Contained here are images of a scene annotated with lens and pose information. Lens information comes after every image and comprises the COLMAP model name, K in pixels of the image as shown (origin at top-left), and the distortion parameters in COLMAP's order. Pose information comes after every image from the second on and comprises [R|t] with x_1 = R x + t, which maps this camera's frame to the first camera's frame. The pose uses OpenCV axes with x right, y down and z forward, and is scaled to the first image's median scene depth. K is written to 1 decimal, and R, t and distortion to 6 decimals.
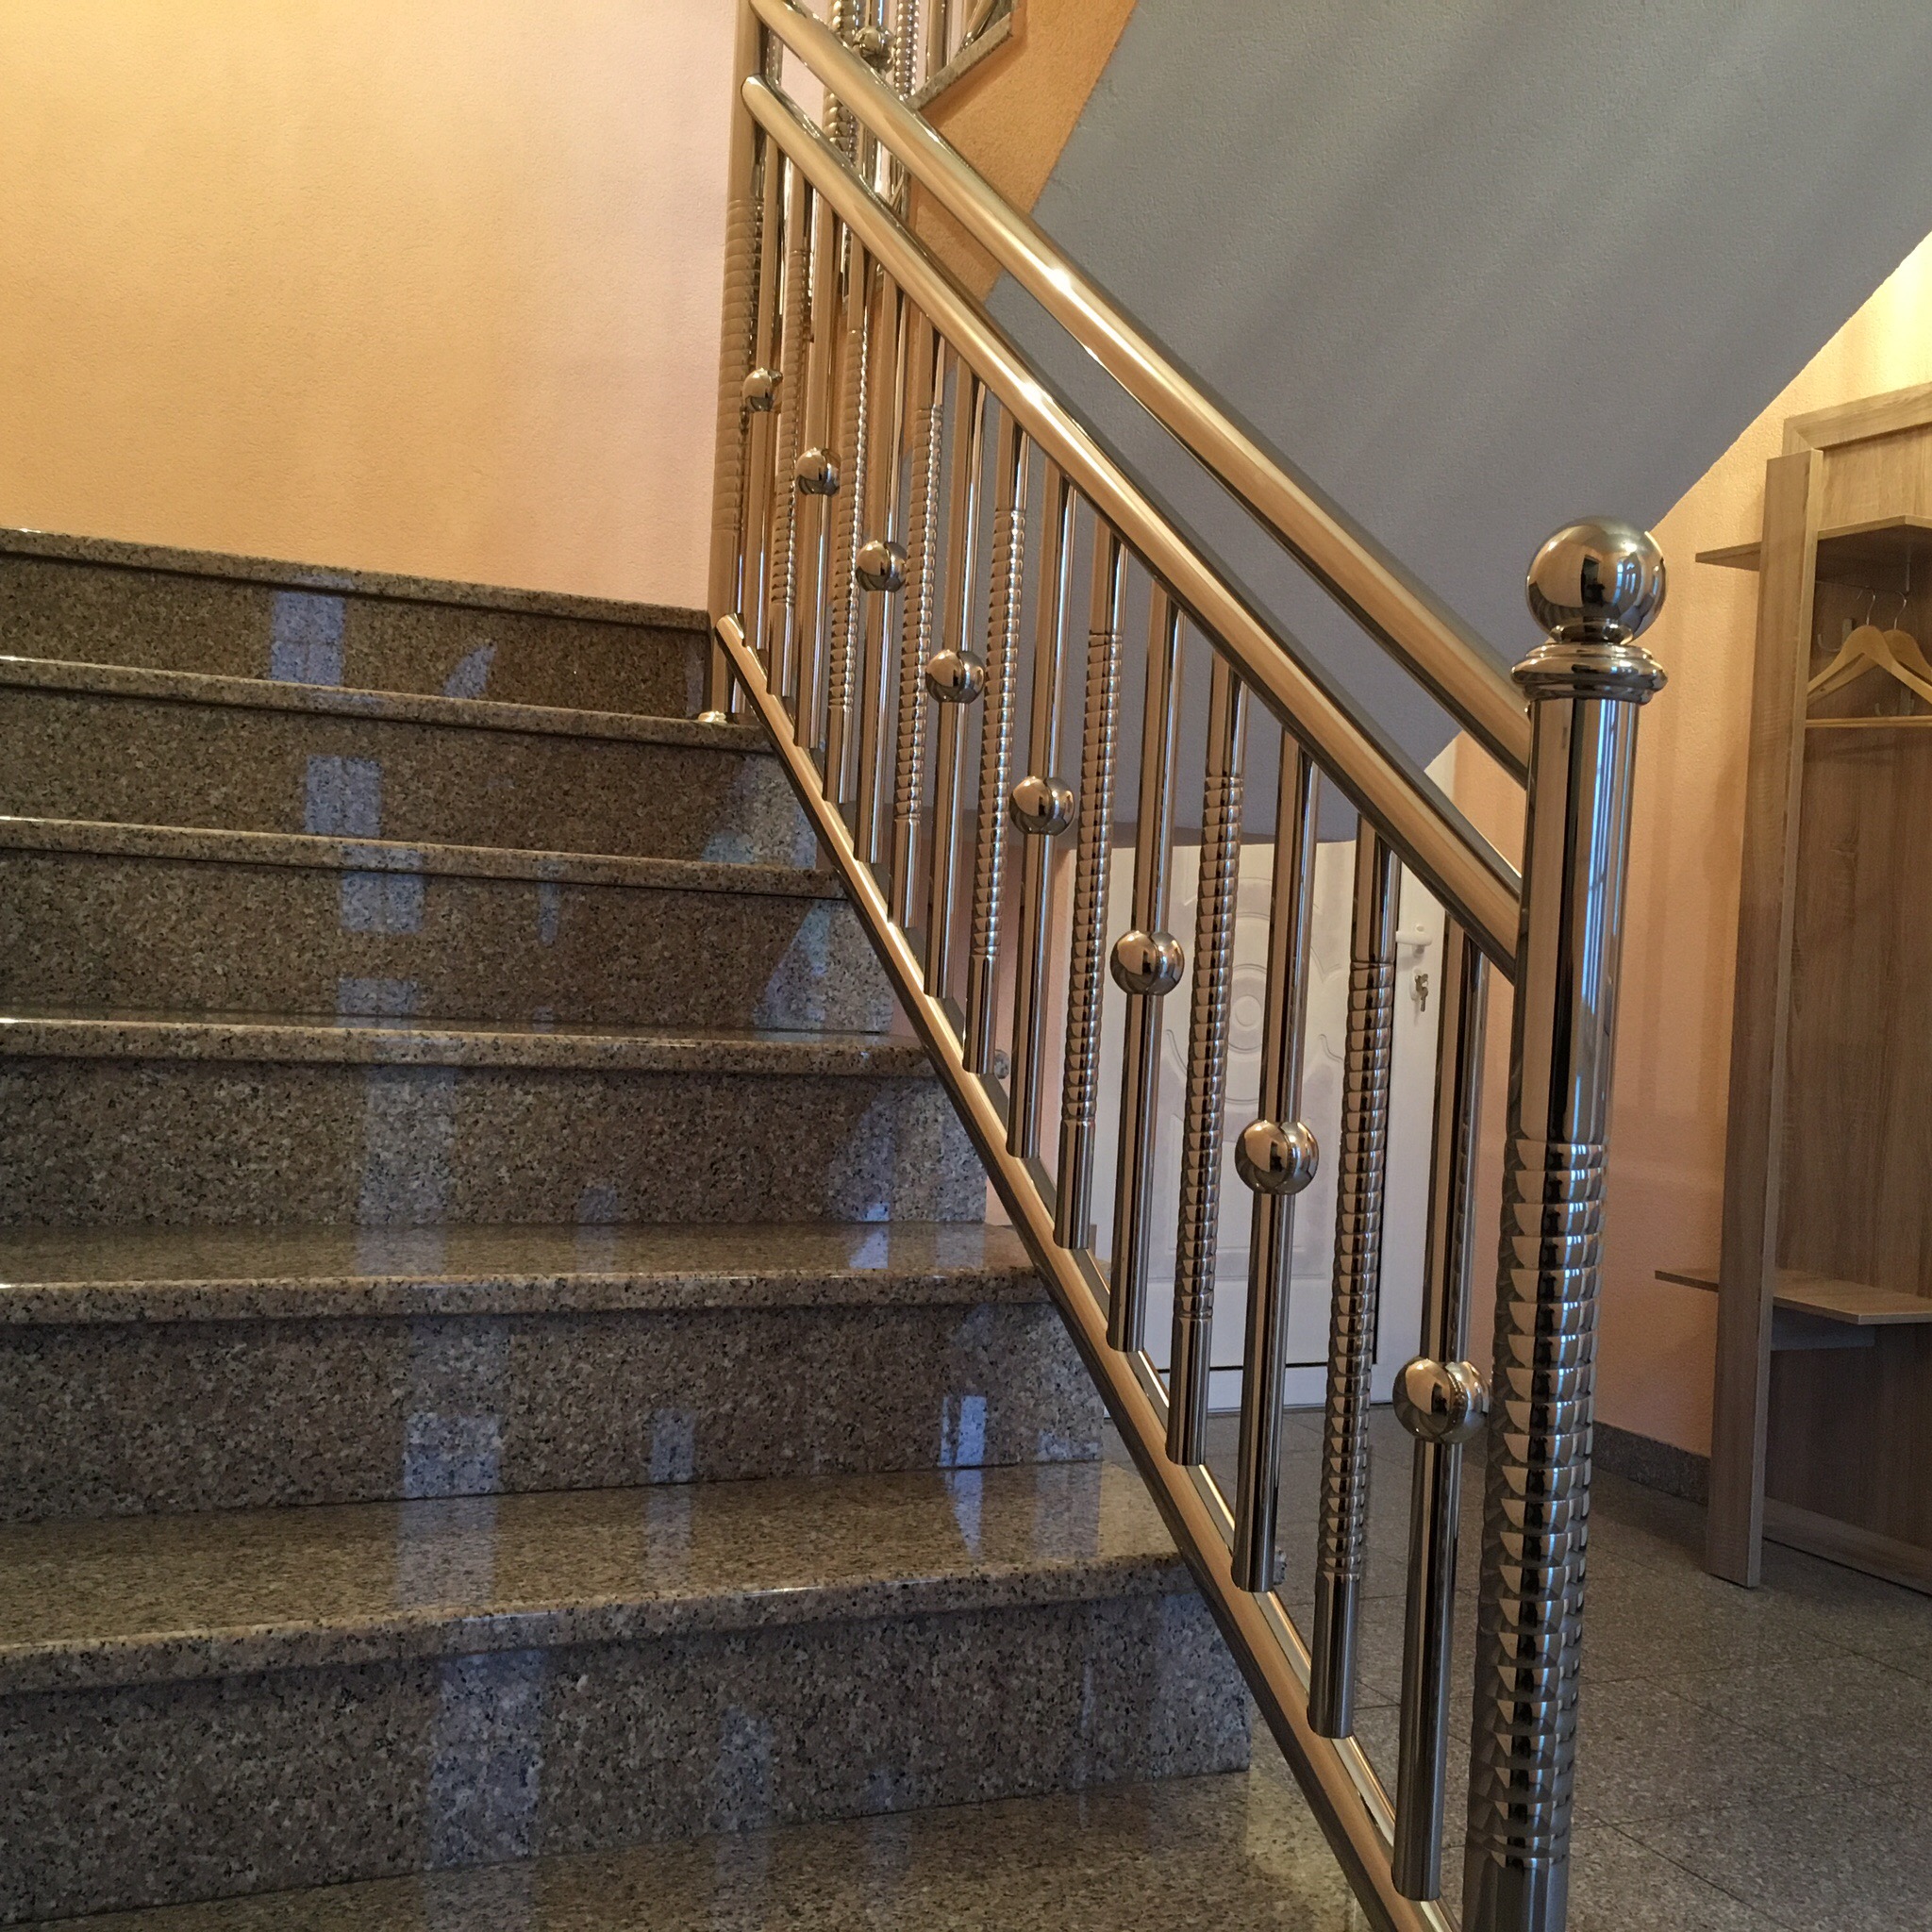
lens RADIAL K [[2161.3, 0, 953.6], [0, 2161.3, 967.7], [0, 0, 1]] dist [0.067991, -0.073378]
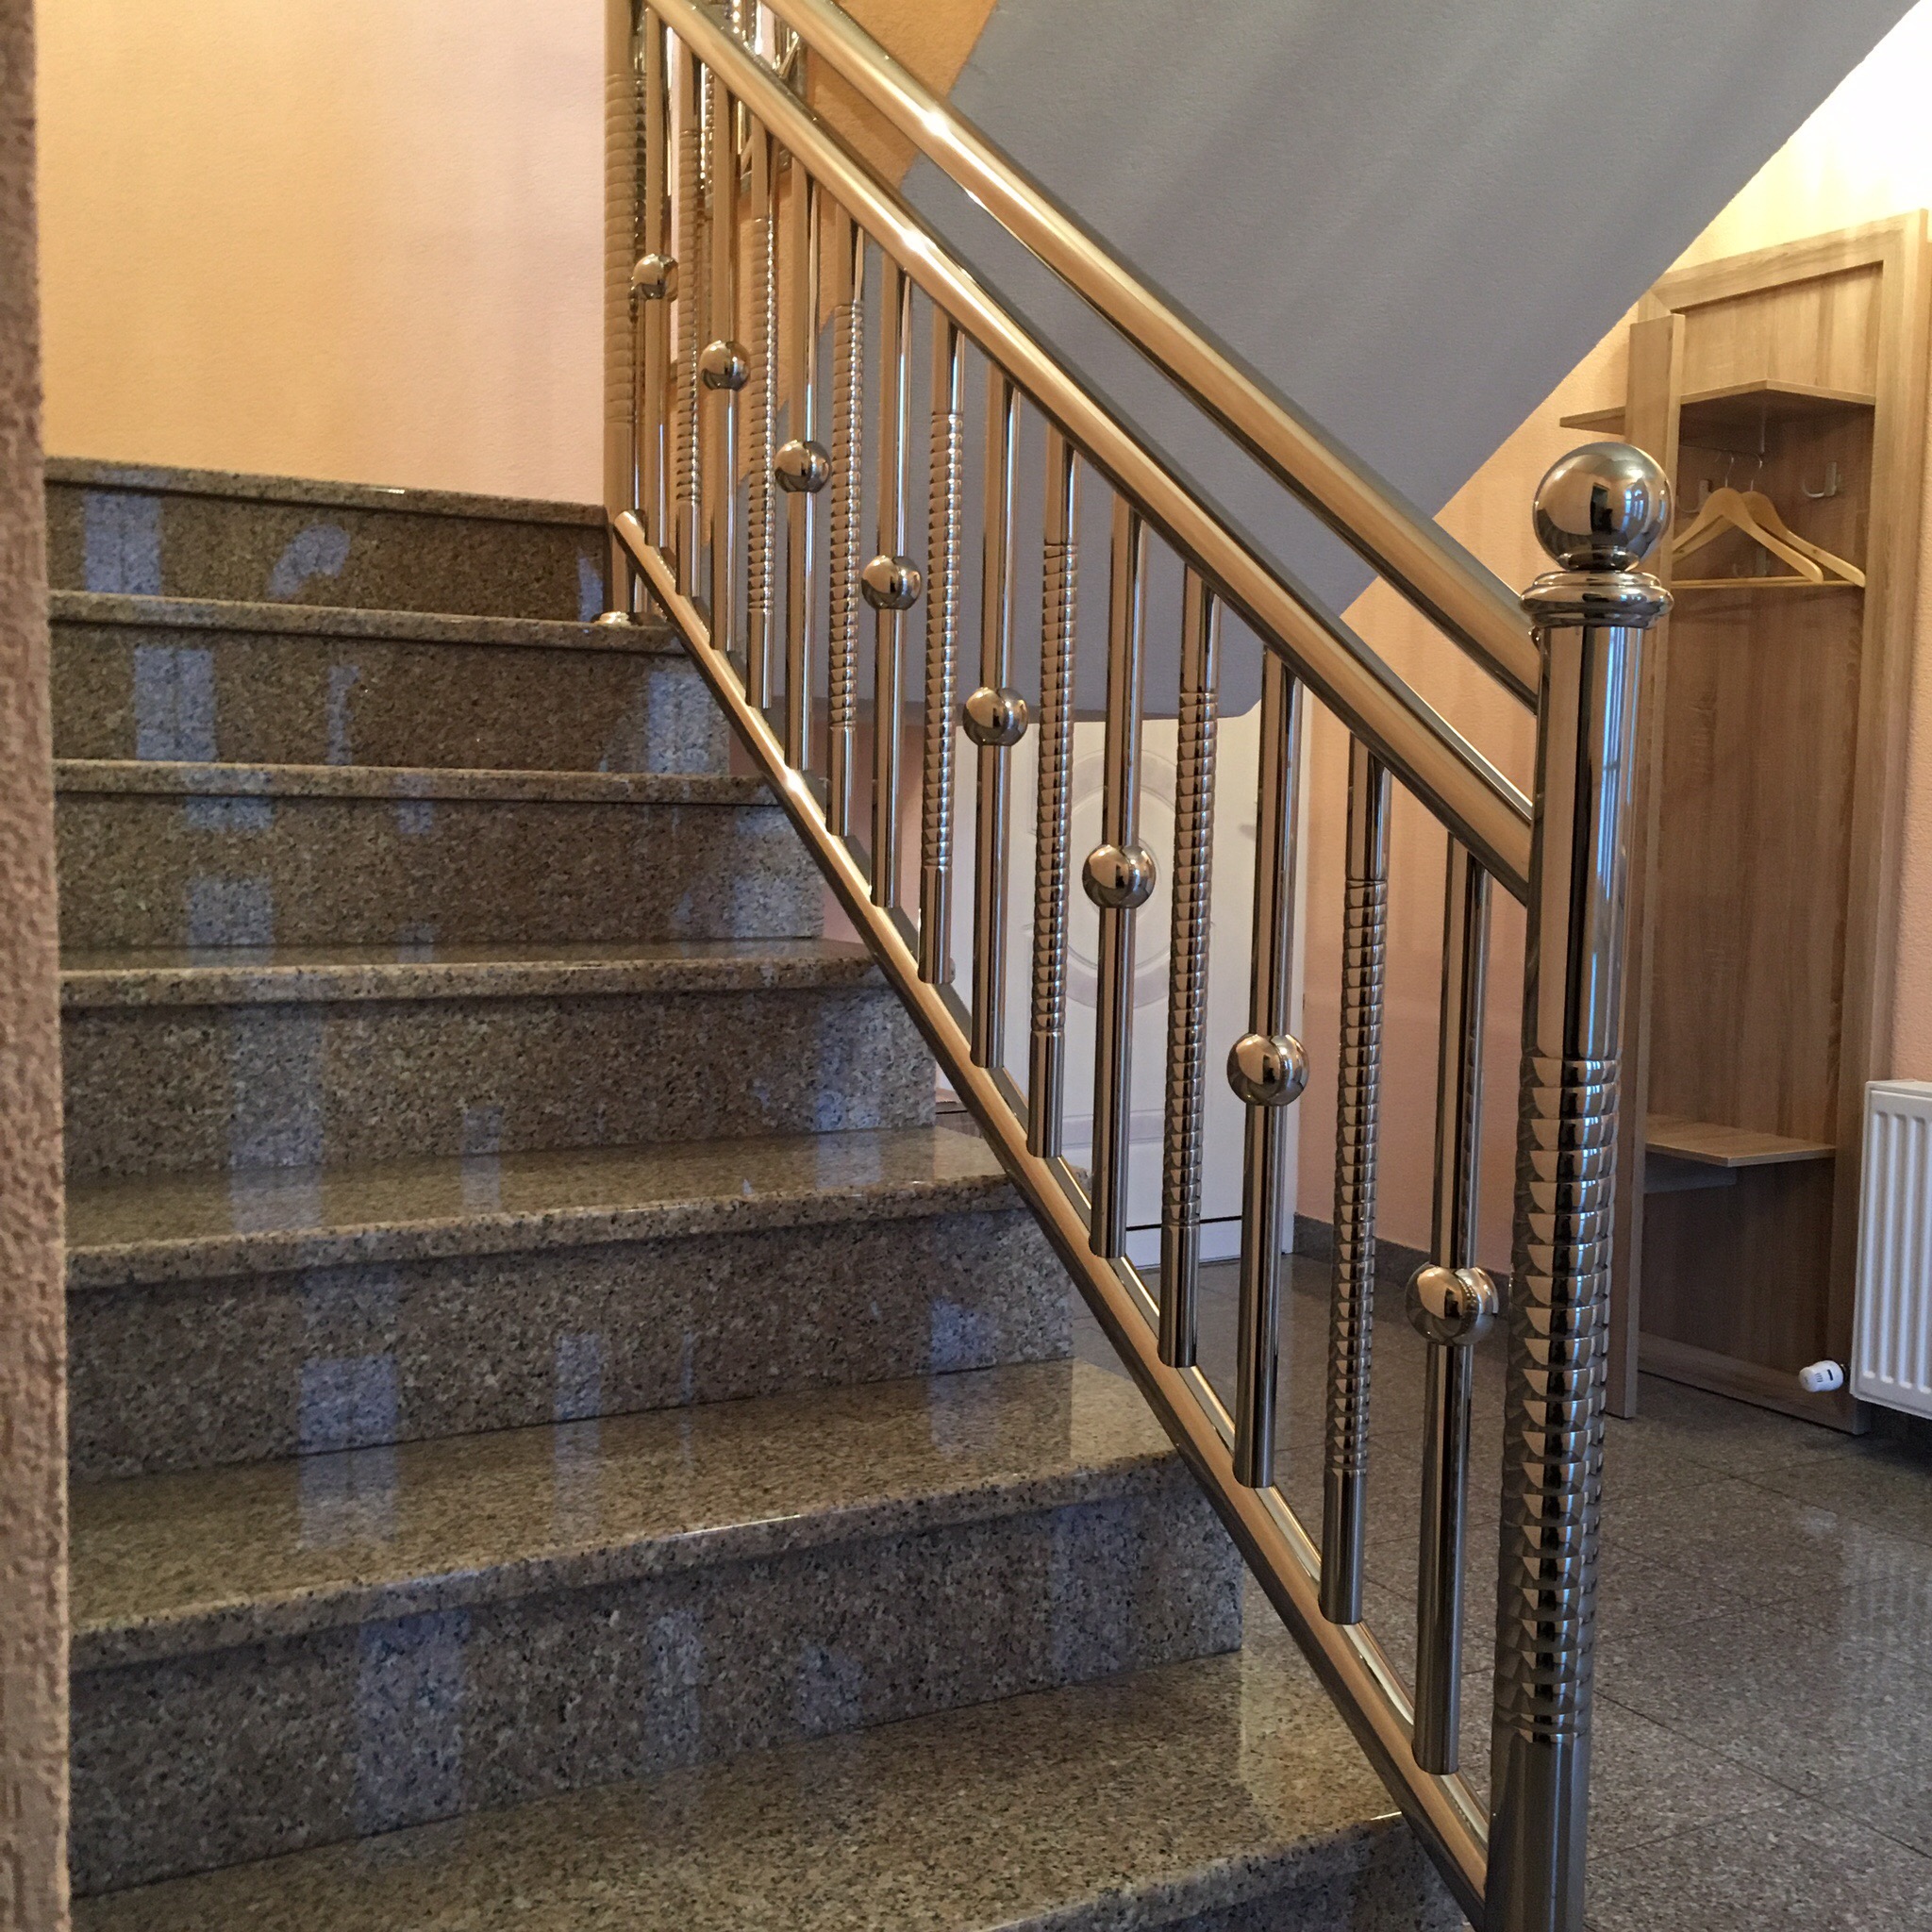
lens RADIAL K [[2165.9, 0, 953.1], [0, 2165.9, 967.0], [0, 0, 1]] dist [0.068224, -0.052951]
pose [[0.995652, -0.039871, 0.084181, -0.062674], [0.034024, 0.996982, 0.069785, -0.028194], [-0.086709, -0.066617, 0.994004, -0.001122]]
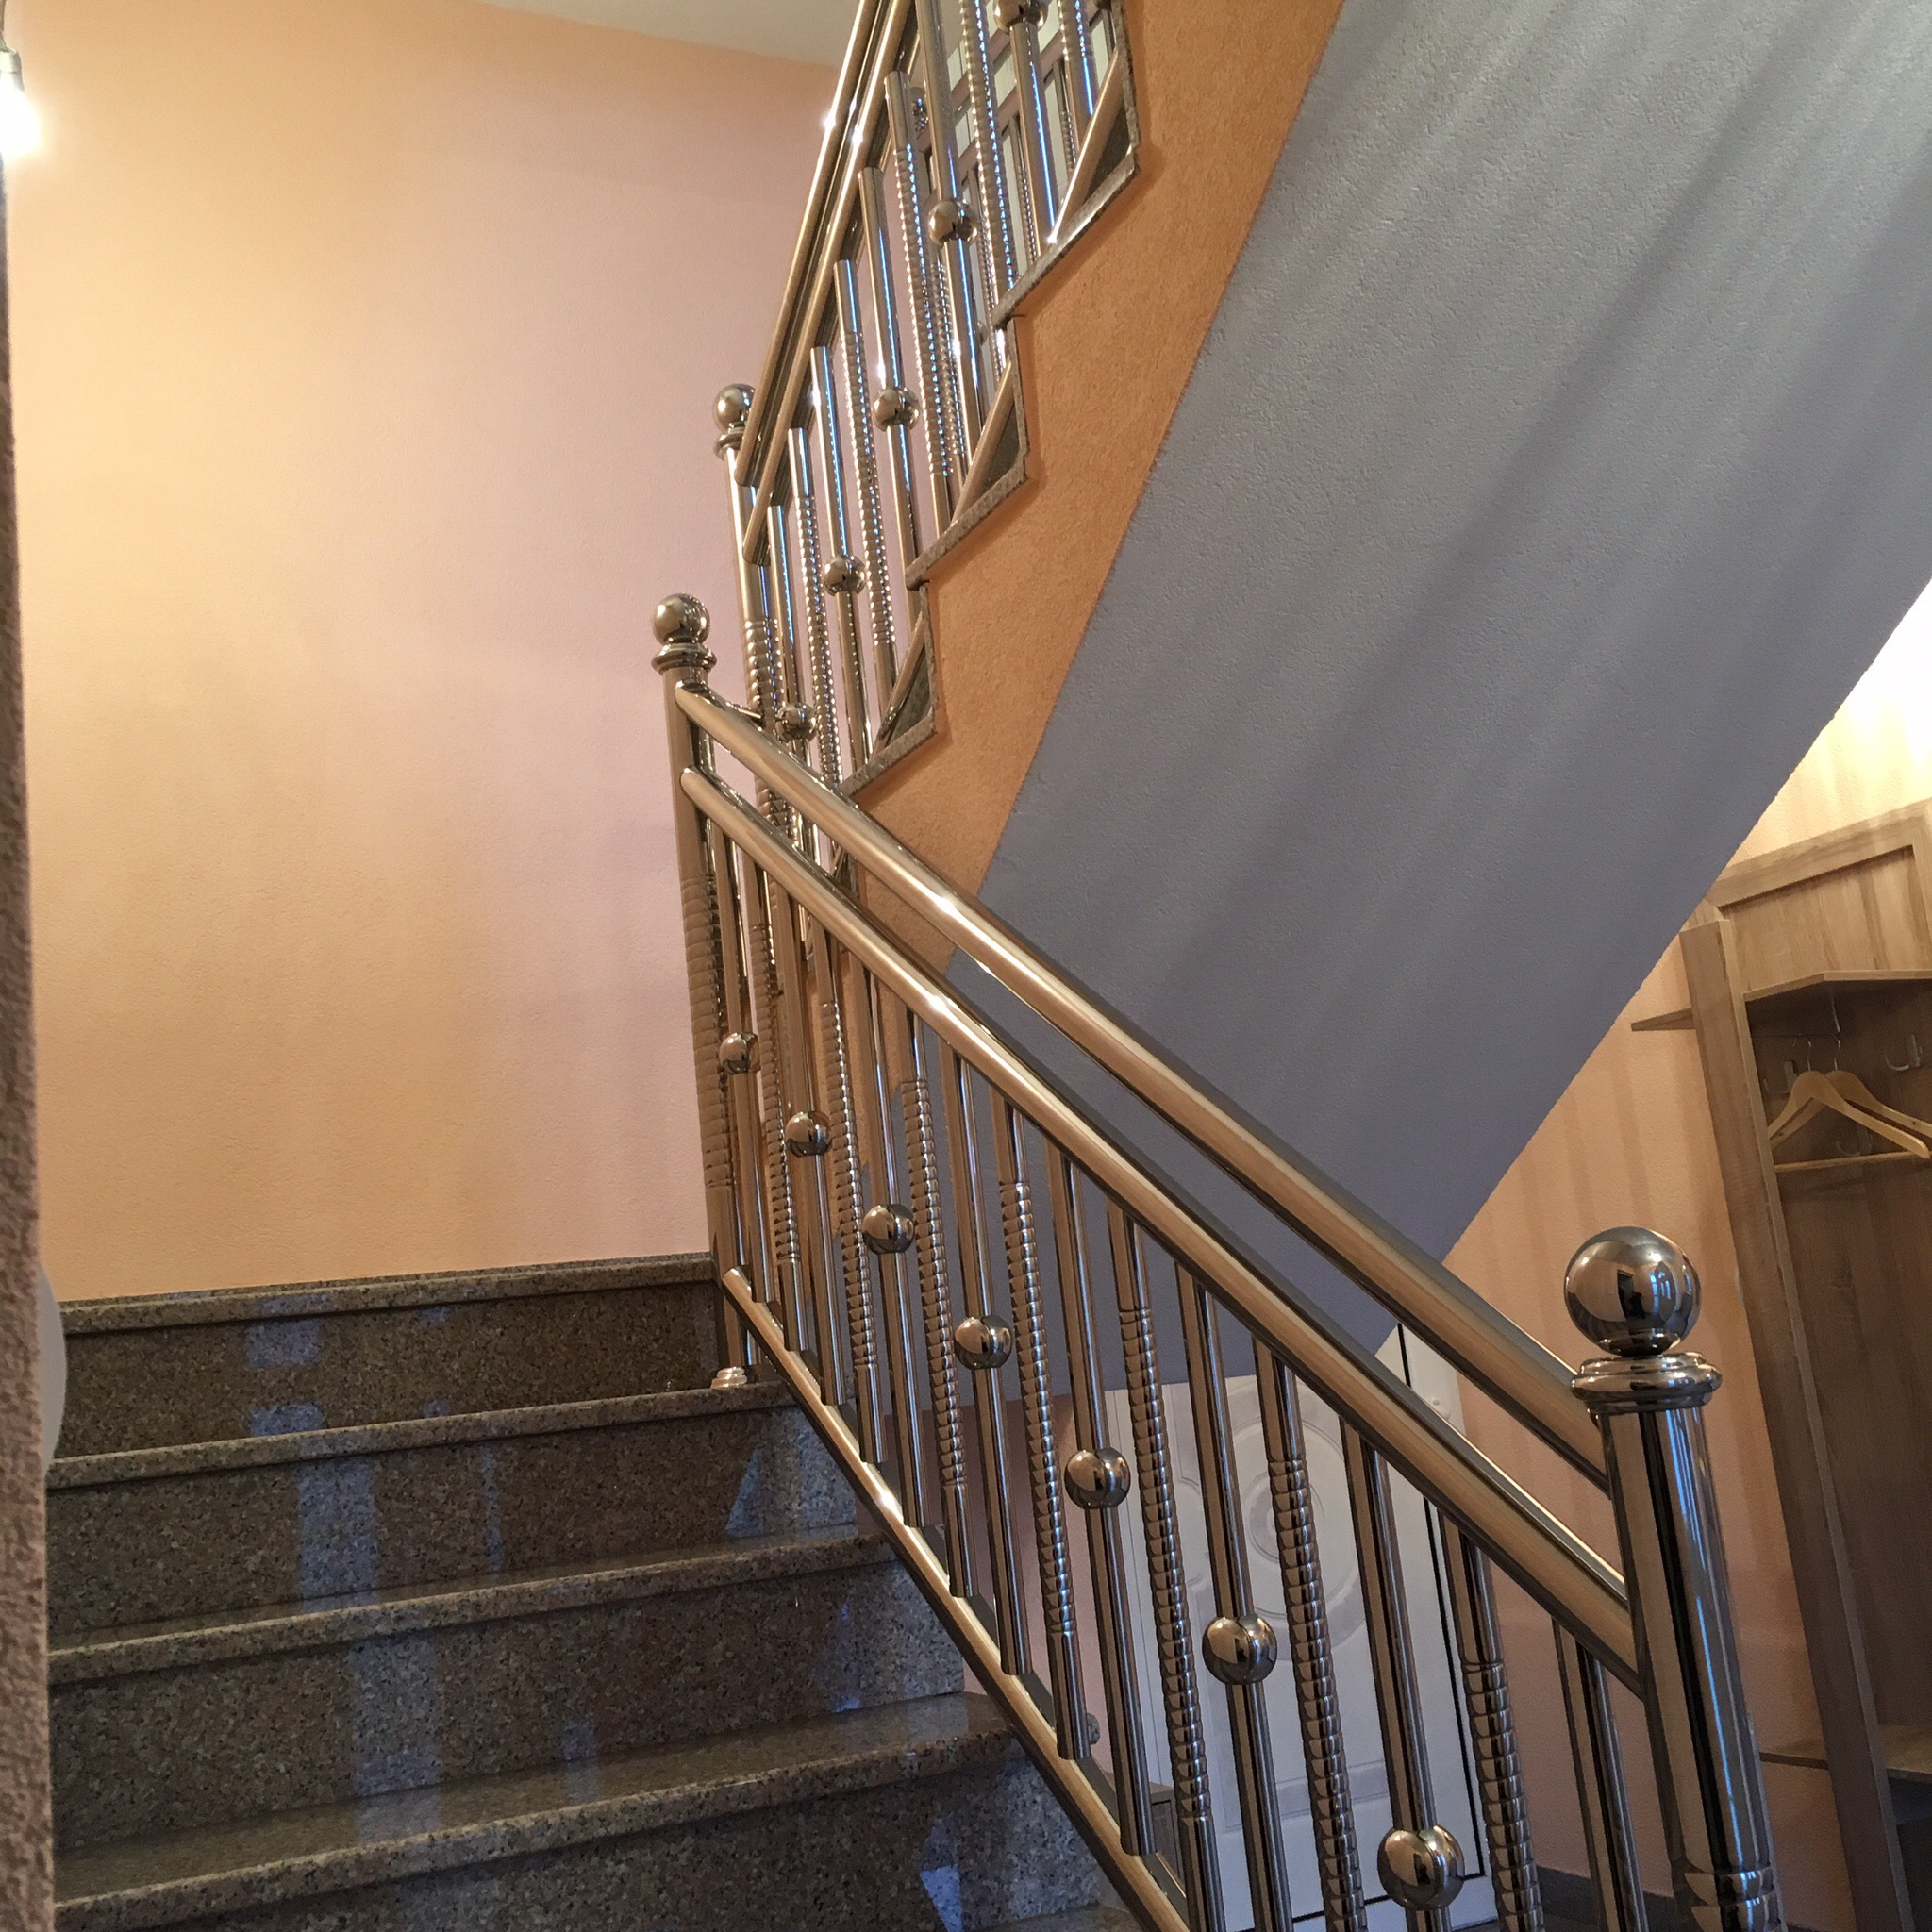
lens RADIAL K [[2161.3, 0, 953.6], [0, 2161.3, 967.7], [0, 0, 1]] dist [0.067991, -0.073378]
pose [[0.987557, -0.152206, 0.039543, -0.026732], [0.157051, 0.967475, -0.198309, -0.106967], [-0.008073, 0.202052, 0.979342, -0.030413]]
